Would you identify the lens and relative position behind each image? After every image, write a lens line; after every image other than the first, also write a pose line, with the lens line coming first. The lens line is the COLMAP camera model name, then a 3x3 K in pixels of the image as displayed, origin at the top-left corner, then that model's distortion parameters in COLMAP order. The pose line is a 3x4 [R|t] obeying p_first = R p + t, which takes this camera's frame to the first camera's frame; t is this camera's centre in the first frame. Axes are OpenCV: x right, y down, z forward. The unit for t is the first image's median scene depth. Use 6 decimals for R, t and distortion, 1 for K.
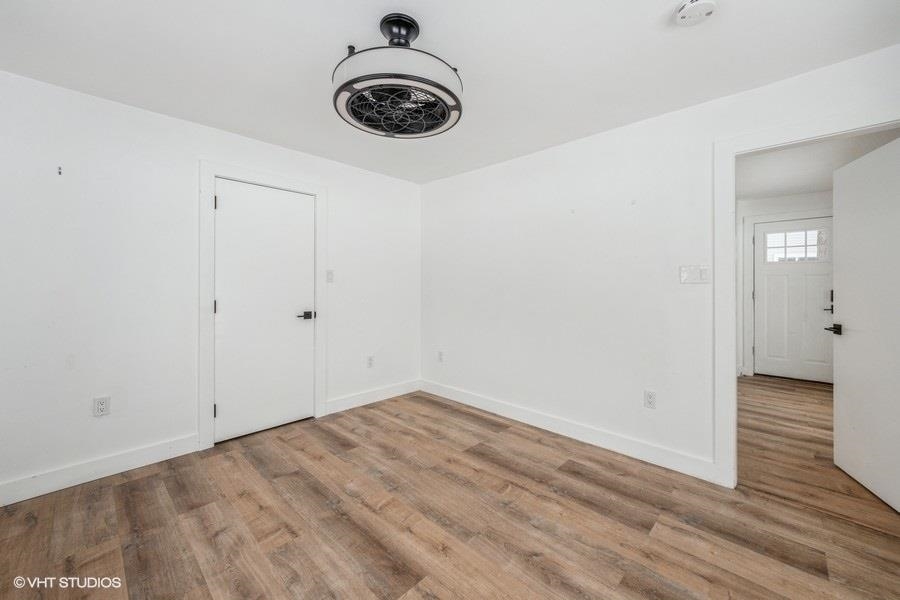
lens RADIAL K [[346.0, 0, 448.0], [0, 346.0, 286.6], [0, 0, 1]] dist [0.003063, -0.001173]
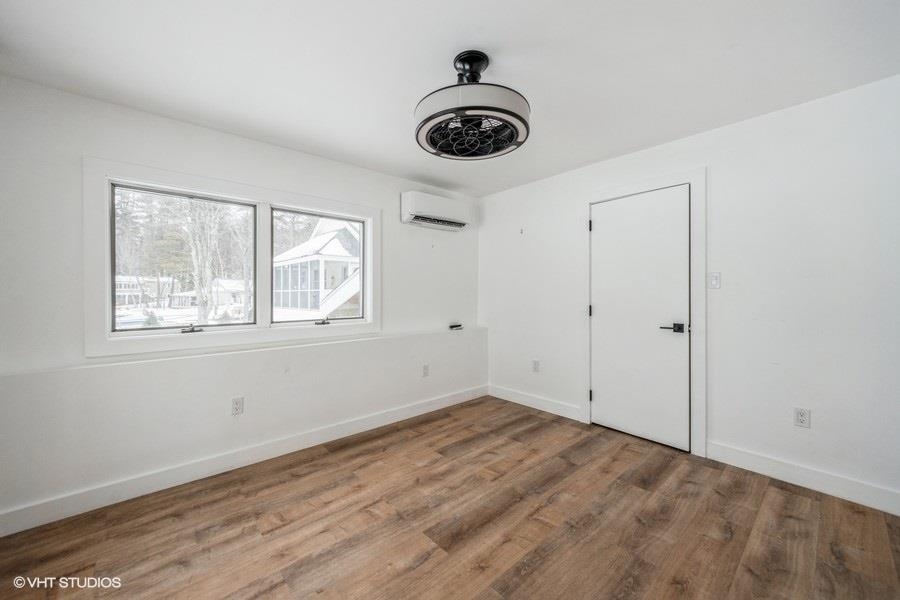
lens RADIAL K [[346.0, 0, 458.4], [0, 346.0, 294.0], [0, 0, 1]] dist [0.003063, -0.001173]
pose [[-0.052986, -0.002119, -0.998593, 0.711696], [0.001324, 0.999997, -0.002192, 0.001793], [0.998594, -0.001438, -0.052983, 0.740405]]
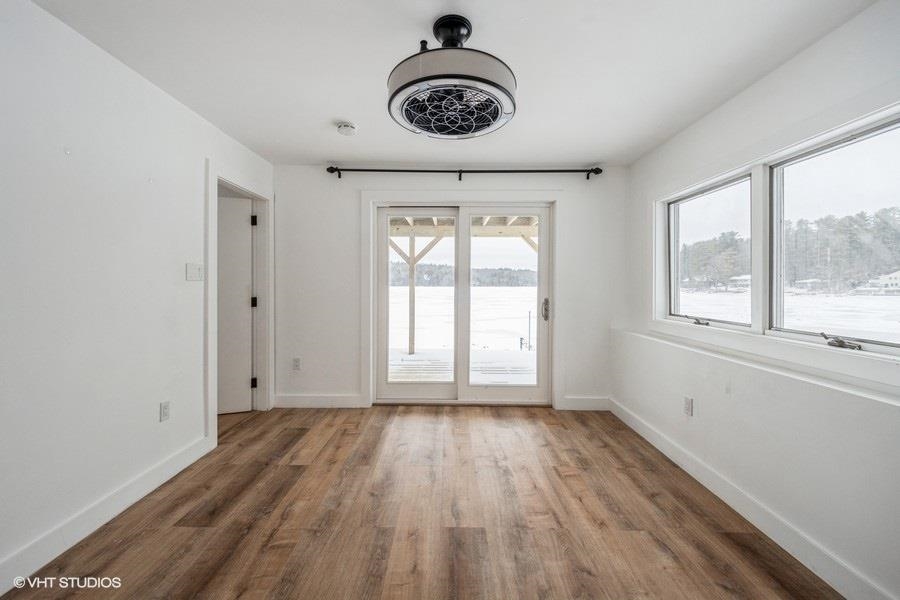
lens RADIAL K [[359.6, 0, 441.6], [0, 359.6, 292.9], [0, 0, 1]] dist [0.009820, -0.001114]
pose [[-0.681763, -0.023830, 0.731185, -0.643993], [-0.008062, 0.999653, 0.025063, -0.005314], [-0.731529, 0.011192, -0.681719, 1.256152]]
